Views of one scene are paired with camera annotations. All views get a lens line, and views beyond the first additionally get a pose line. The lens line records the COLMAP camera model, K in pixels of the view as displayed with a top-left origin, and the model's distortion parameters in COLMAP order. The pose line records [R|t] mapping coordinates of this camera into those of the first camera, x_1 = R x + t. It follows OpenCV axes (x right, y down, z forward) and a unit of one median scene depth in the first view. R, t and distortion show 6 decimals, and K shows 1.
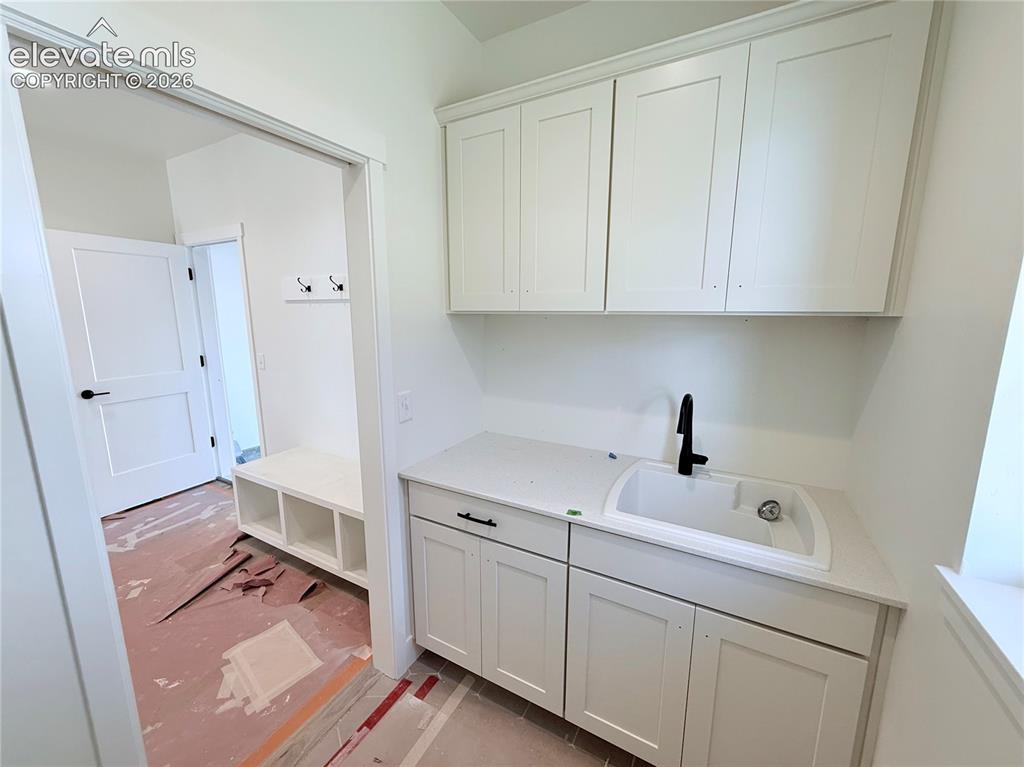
lens RADIAL K [[408.4, 0, 509.8], [0, 408.4, 382.1], [0, 0, 1]] dist [-0.008701, -0.000145]
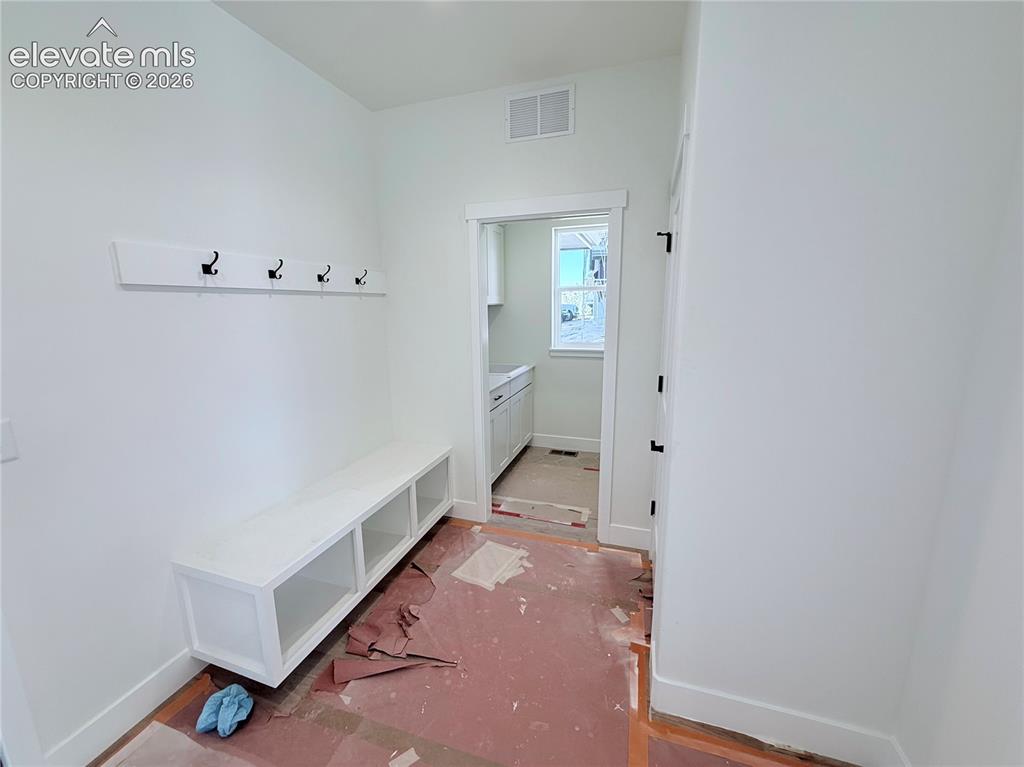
lens RADIAL K [[408.4, 0, 511.4], [0, 408.4, 381.8], [0, 0, 1]] dist [-0.008701, -0.000145]
pose [[-0.192887, -0.179472, 0.964668, -1.500818], [0.173036, 0.961501, 0.213482, -0.143986], [-0.965843, 0.208101, -0.154406, 0.846569]]
